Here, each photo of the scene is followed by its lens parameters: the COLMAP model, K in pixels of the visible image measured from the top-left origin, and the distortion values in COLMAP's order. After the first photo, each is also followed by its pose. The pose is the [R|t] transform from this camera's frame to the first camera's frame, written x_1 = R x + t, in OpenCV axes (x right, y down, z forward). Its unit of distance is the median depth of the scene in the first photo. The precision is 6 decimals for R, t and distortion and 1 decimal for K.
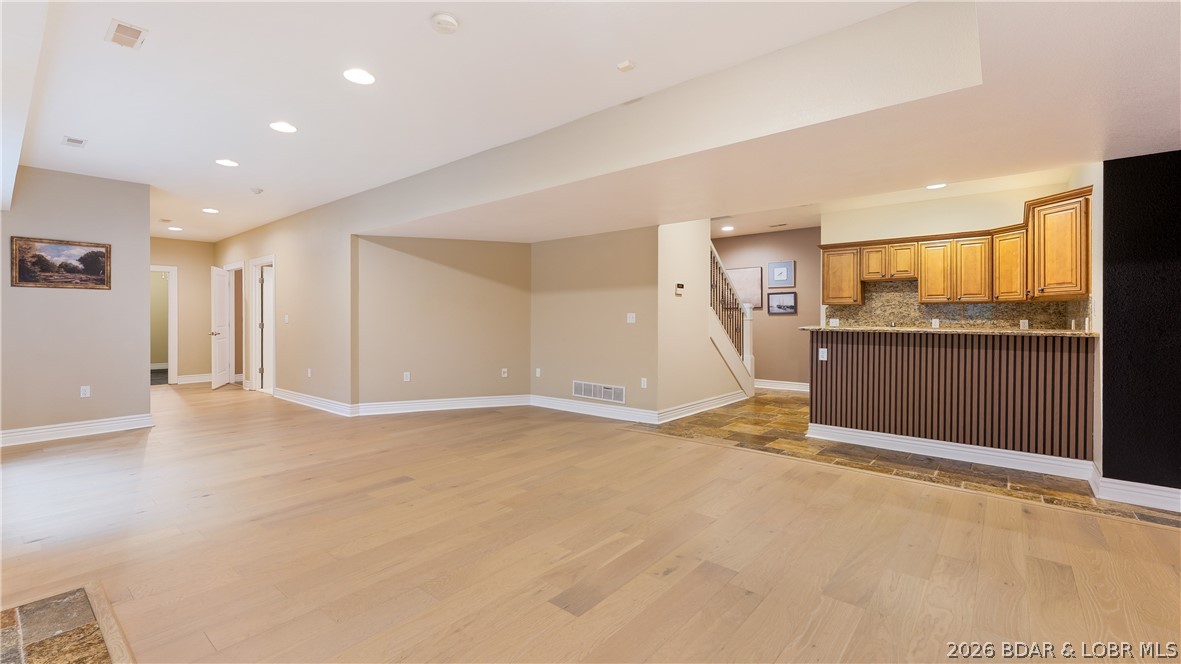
lens RADIAL K [[490.1, 0, 590.5], [0, 490.1, 322.5], [0, 0, 1]] dist [0.003476, -0.000900]
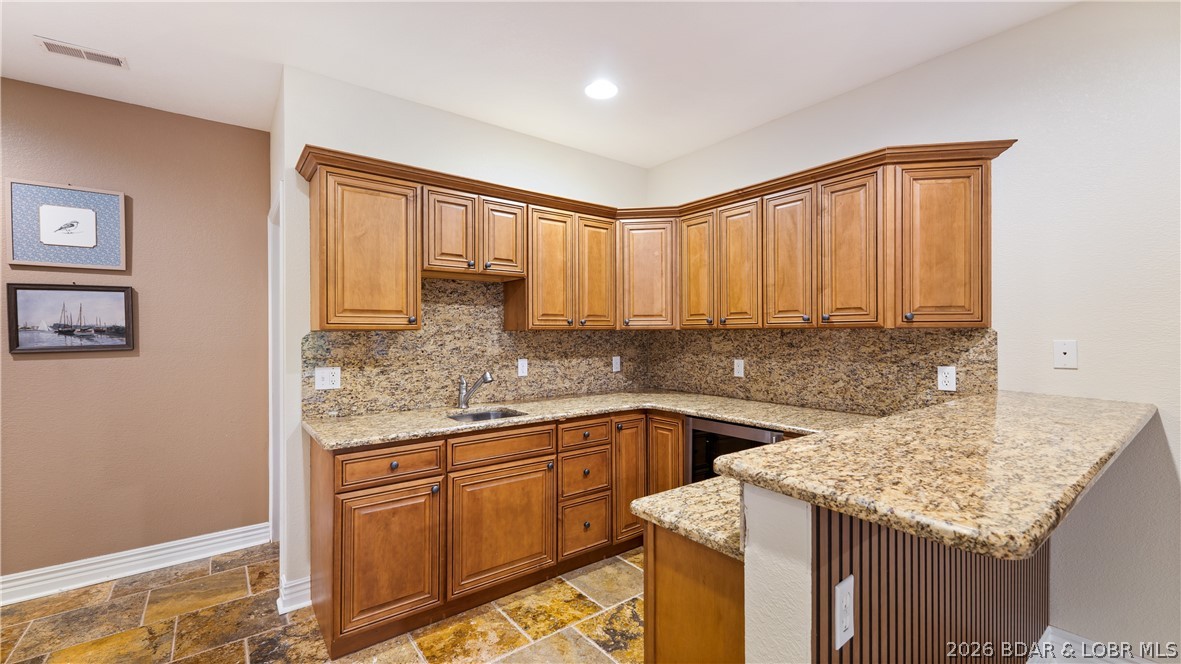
lens RADIAL K [[490.1, 0, 588.9], [0, 490.1, 333.7], [0, 0, 1]] dist [0.003476, -0.000900]
pose [[0.221991, -0.005044, 0.975036, 0.149895], [0.012028, 0.999925, 0.002434, -0.025846], [-0.974975, 0.011187, 0.222035, 0.595915]]
